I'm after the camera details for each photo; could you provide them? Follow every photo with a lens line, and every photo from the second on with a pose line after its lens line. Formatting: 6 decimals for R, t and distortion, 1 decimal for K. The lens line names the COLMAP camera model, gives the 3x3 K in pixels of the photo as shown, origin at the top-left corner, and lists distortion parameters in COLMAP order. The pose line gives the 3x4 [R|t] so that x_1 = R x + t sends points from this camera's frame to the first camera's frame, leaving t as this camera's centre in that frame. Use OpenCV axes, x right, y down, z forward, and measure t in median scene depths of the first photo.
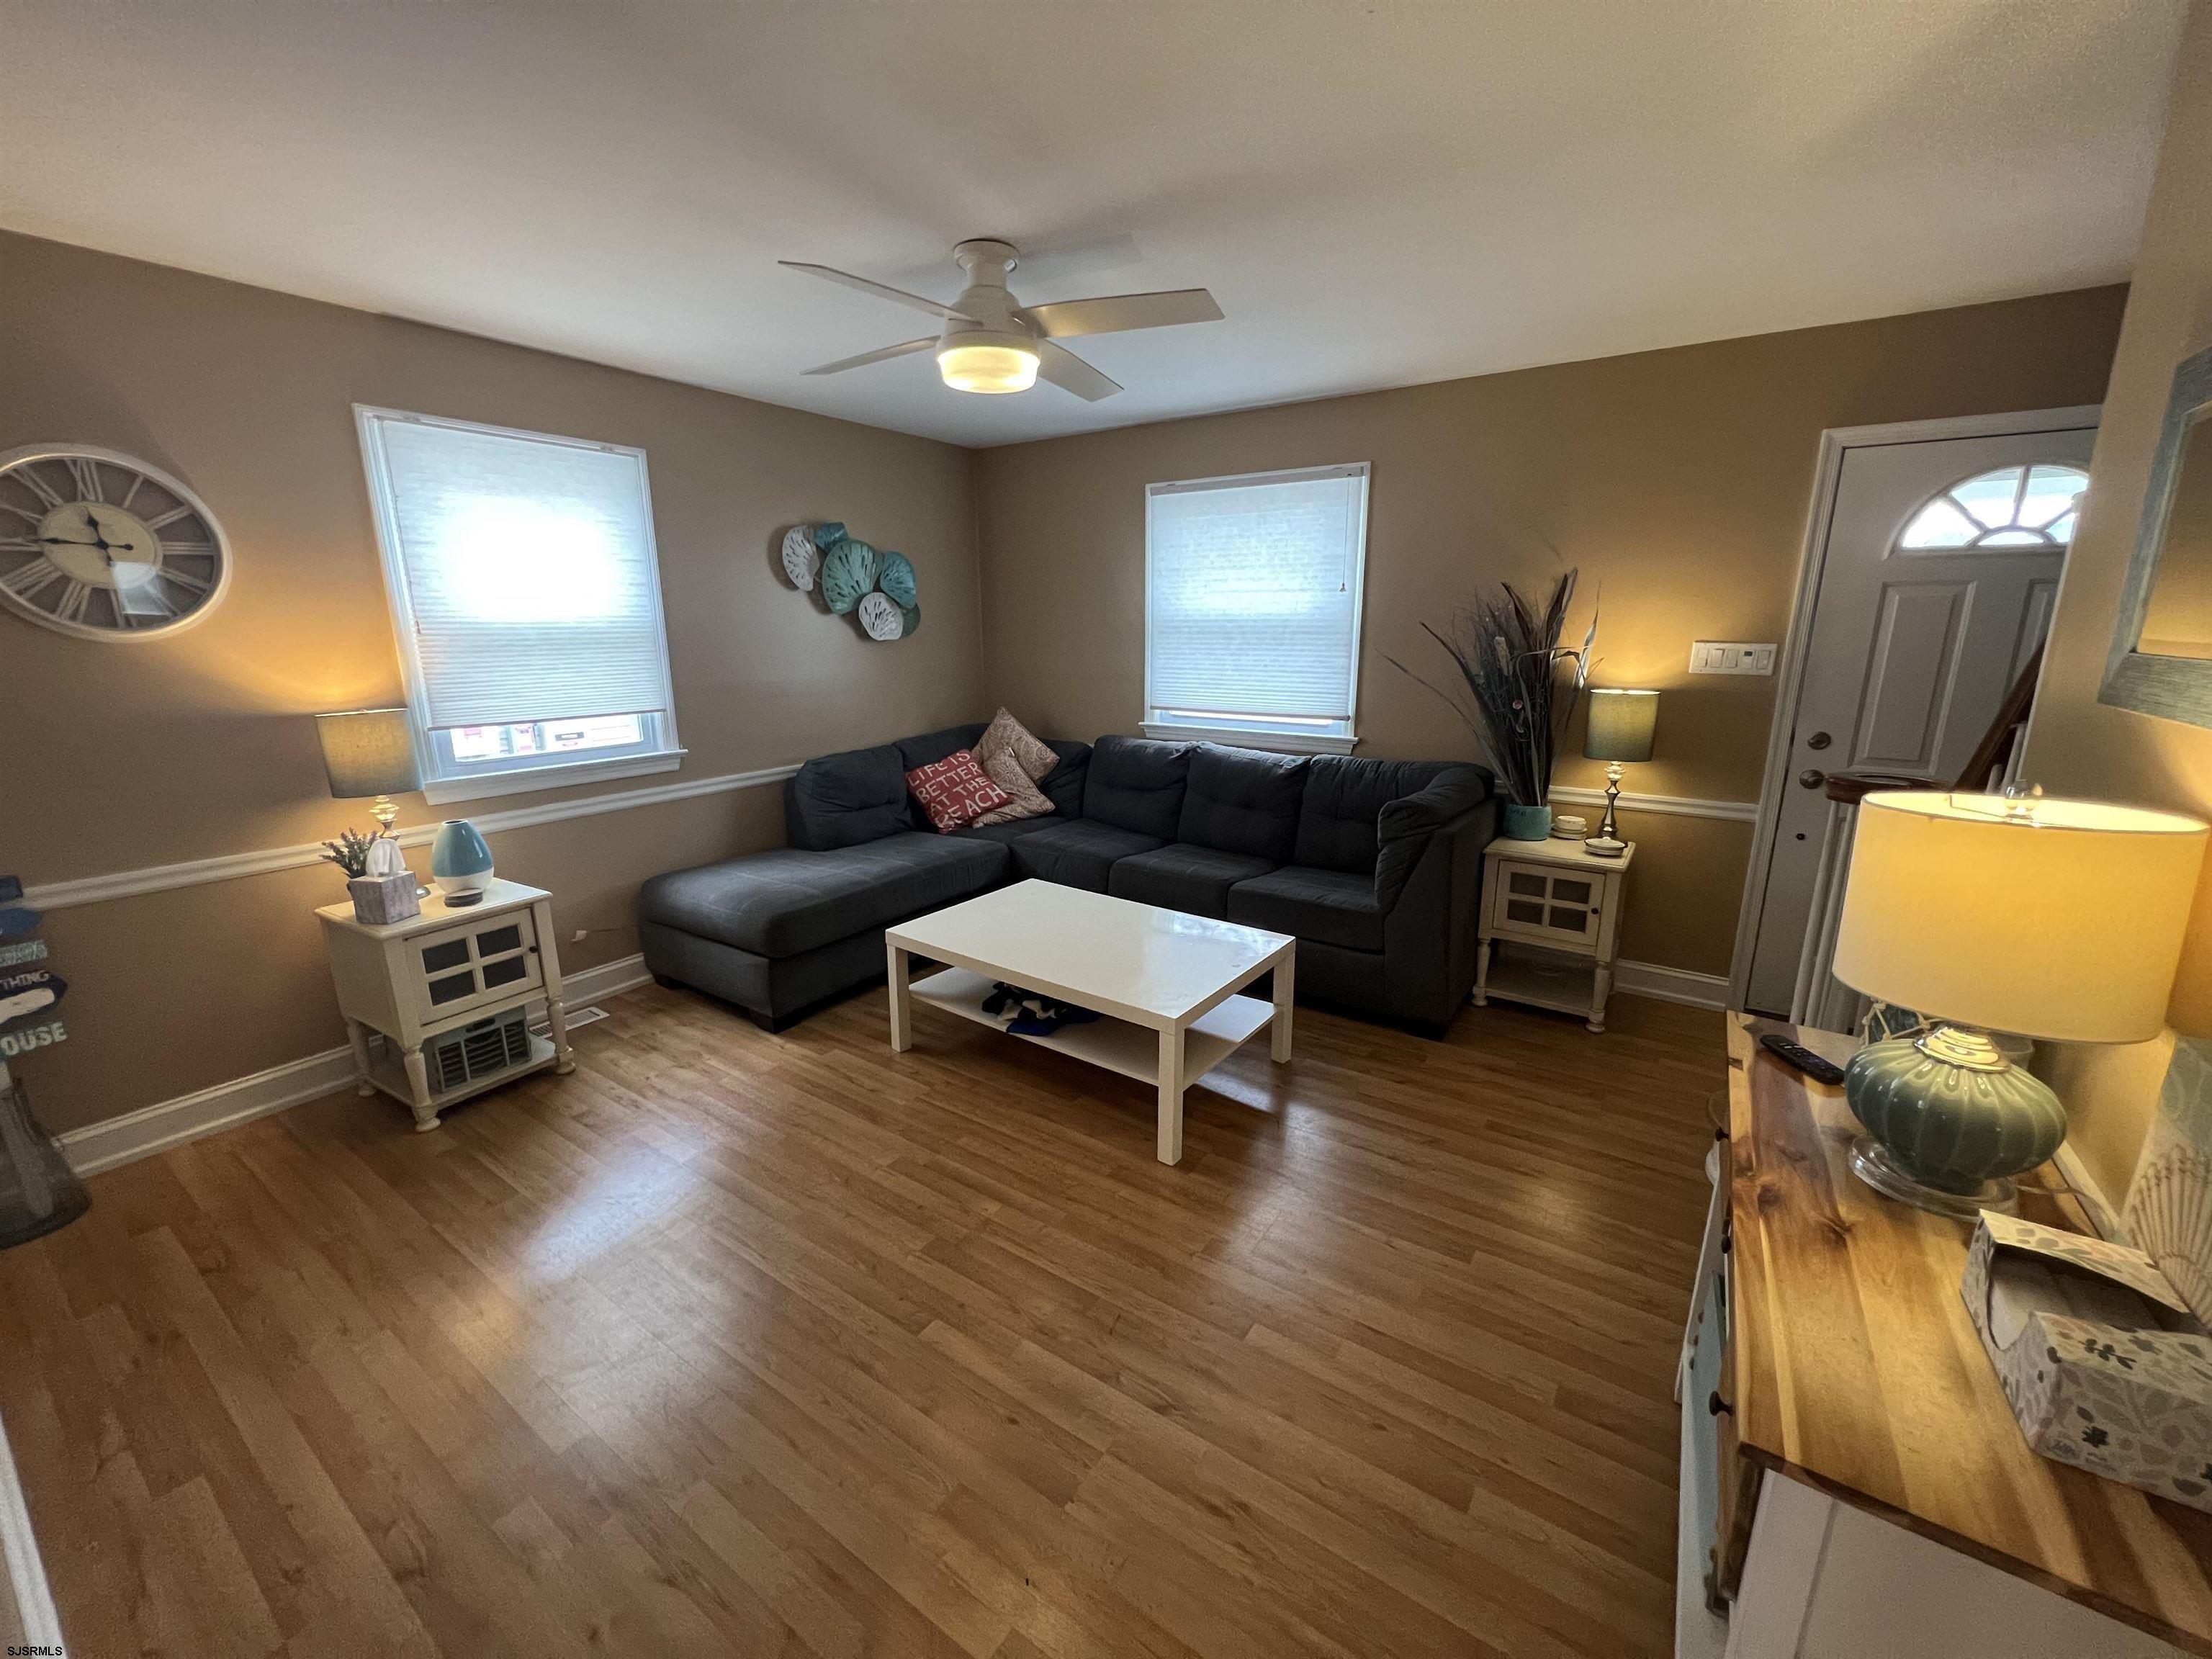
lens RADIAL K [[884.2, 0, 1101.9], [0, 884.2, 822.6], [0, 0, 1]] dist [-0.001243, 0.000032]
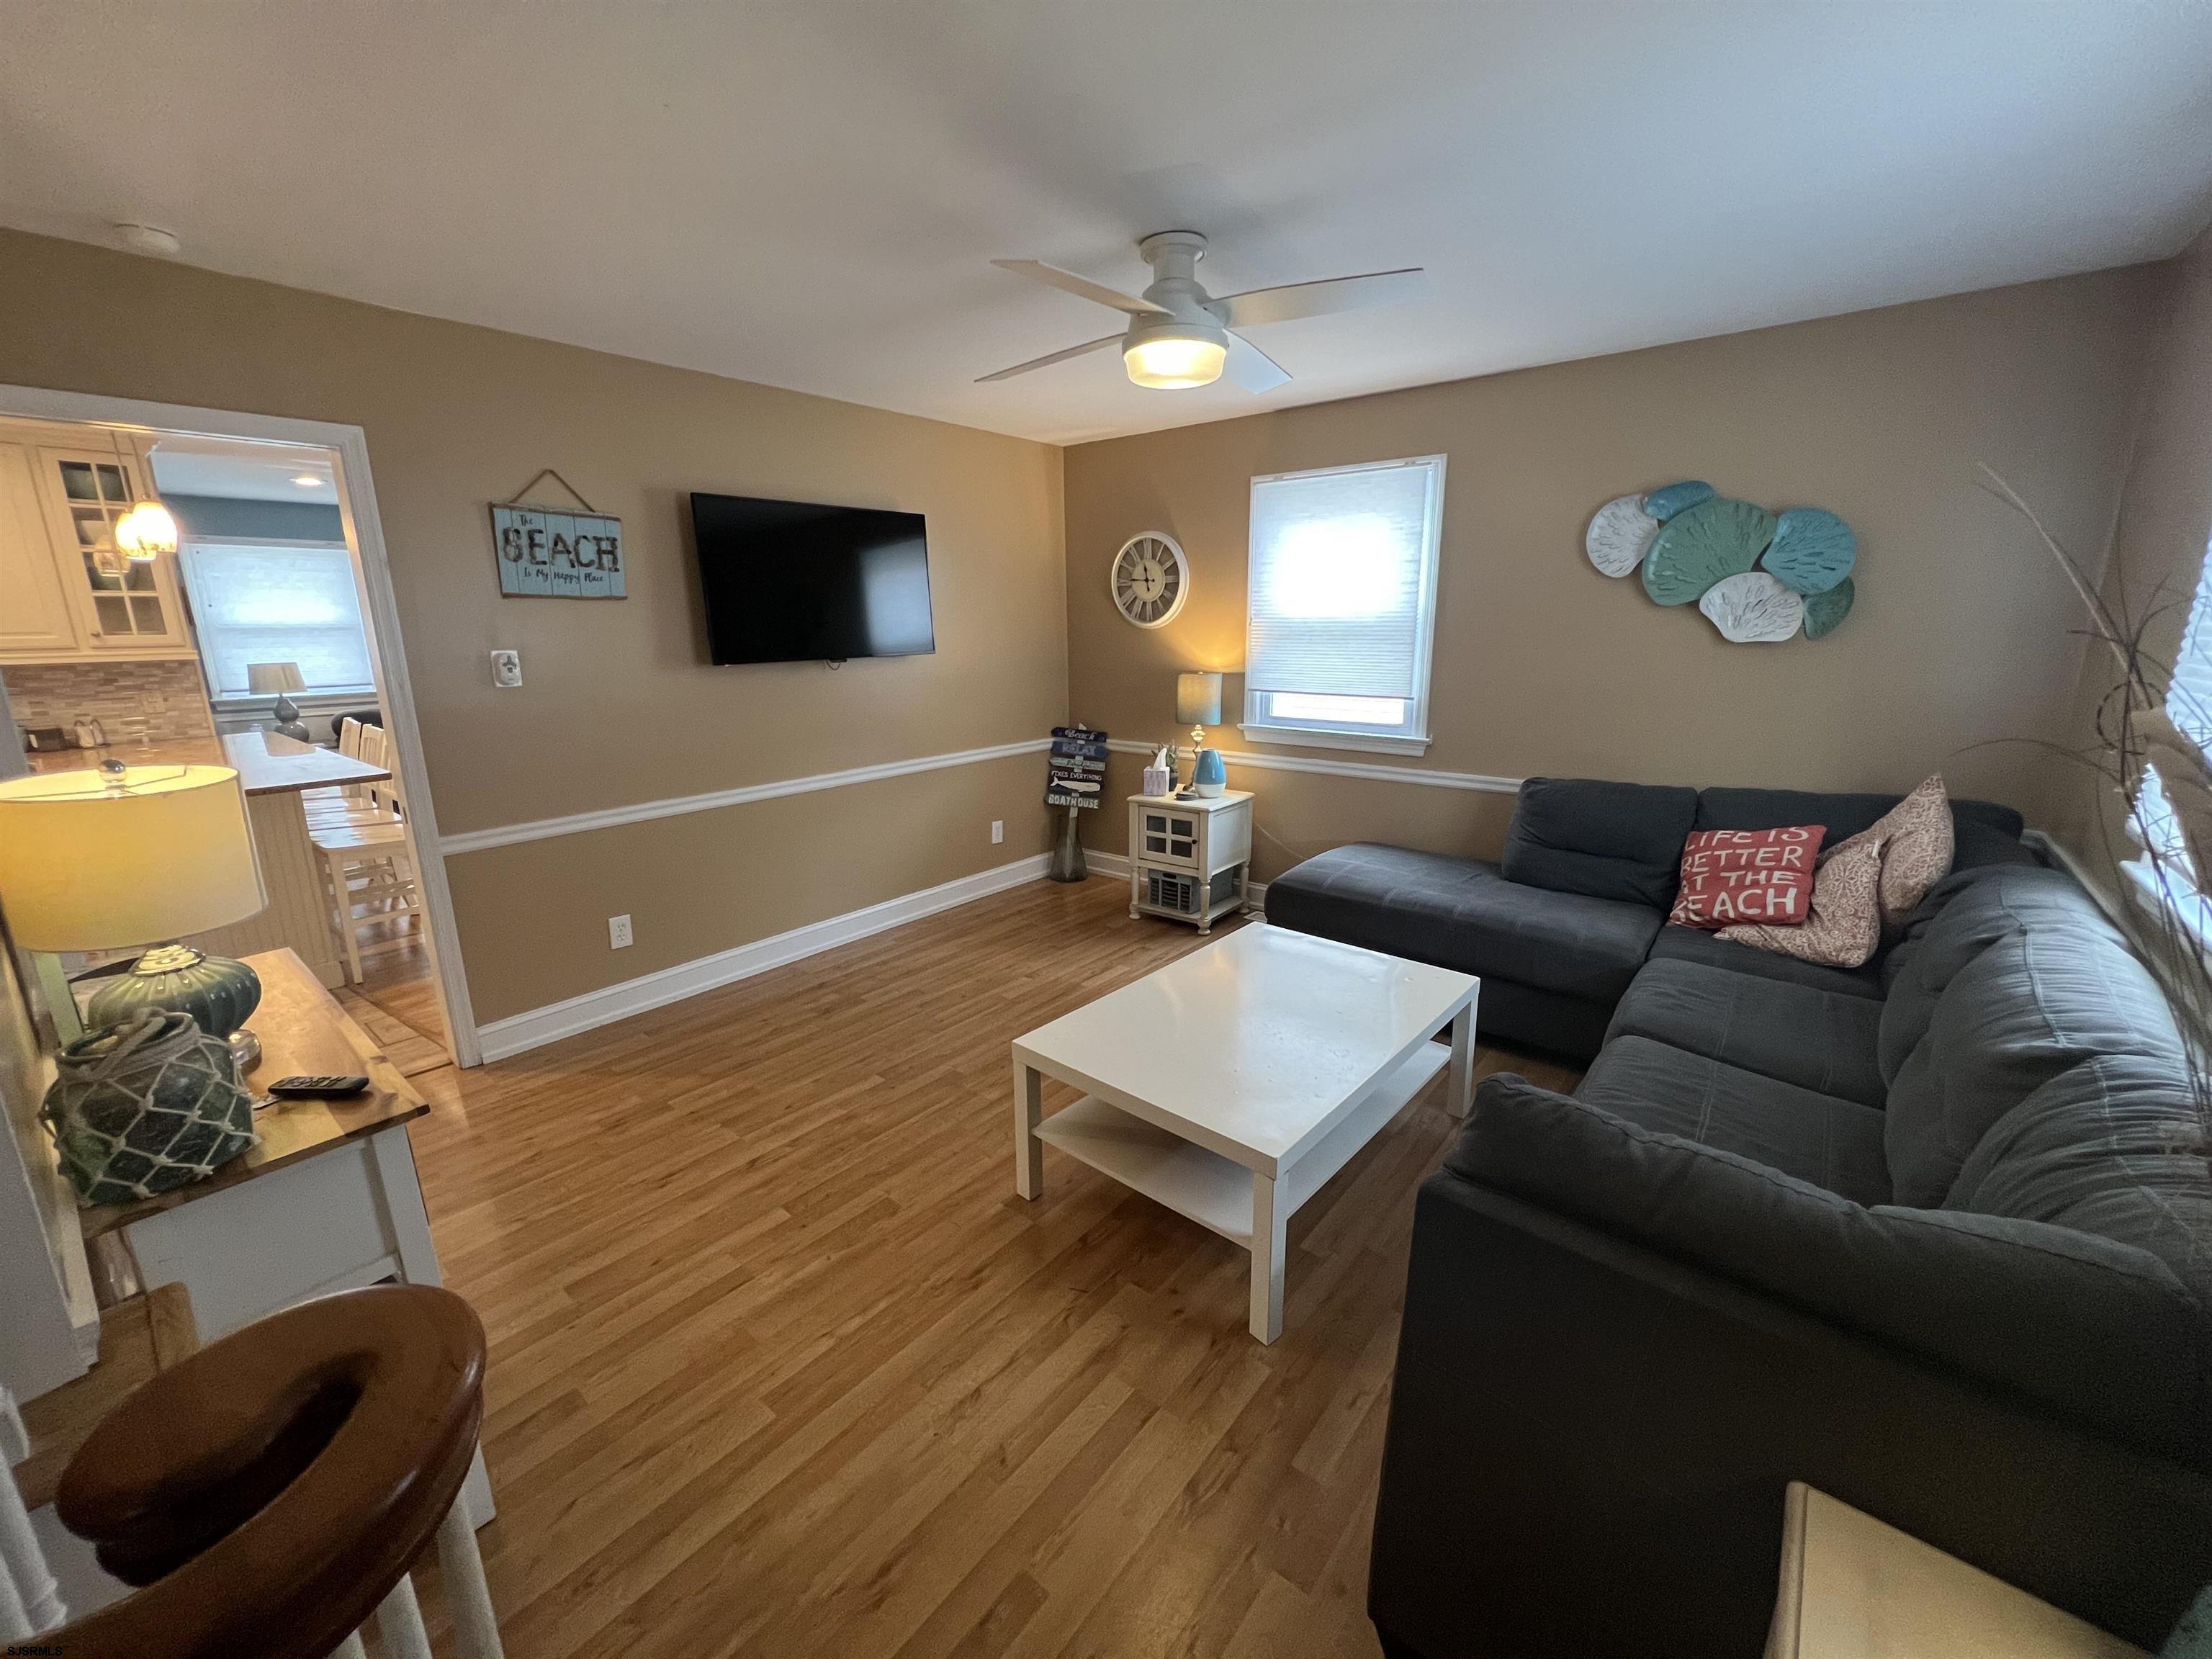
lens RADIAL K [[881.6, 0, 1098.7], [0, 881.6, 822.7], [0, 0, 1]] dist [-0.002322, -0.000406]
pose [[-0.093226, 0.228251, -0.969129, 0.810975], [-0.212591, 0.946357, 0.243338, -0.216103], [0.972684, 0.228713, -0.039701, 0.926627]]
